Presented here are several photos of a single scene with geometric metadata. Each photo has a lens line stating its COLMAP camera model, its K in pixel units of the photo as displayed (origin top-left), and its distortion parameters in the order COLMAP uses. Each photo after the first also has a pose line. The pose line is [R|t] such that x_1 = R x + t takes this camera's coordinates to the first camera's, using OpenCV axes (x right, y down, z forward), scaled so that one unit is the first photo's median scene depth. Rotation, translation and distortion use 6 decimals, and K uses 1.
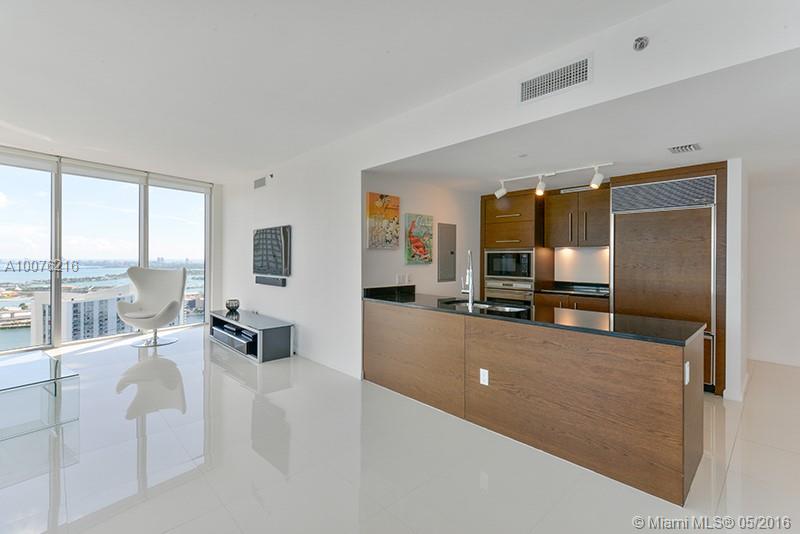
lens RADIAL K [[365.2, 0, 398.4], [0, 365.2, 261.1], [0, 0, 1]] dist [-0.021303, -0.000807]
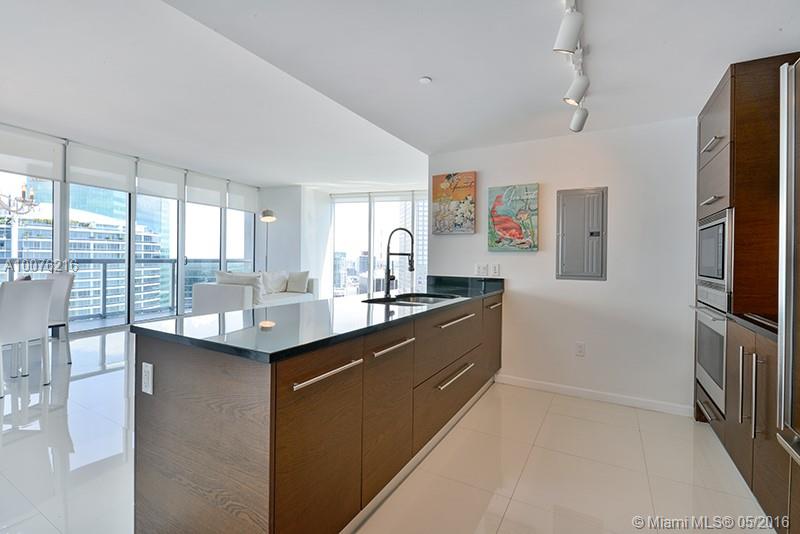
lens RADIAL K [[365.2, 0, 397.7], [0, 365.2, 259.8], [0, 0, 1]] dist [-0.021303, -0.000807]
pose [[0.276134, 0.005112, -0.961105, 0.728475], [-0.015769, 0.999875, 0.000787, 0.029195], [0.960990, 0.014938, 0.276180, 0.580346]]
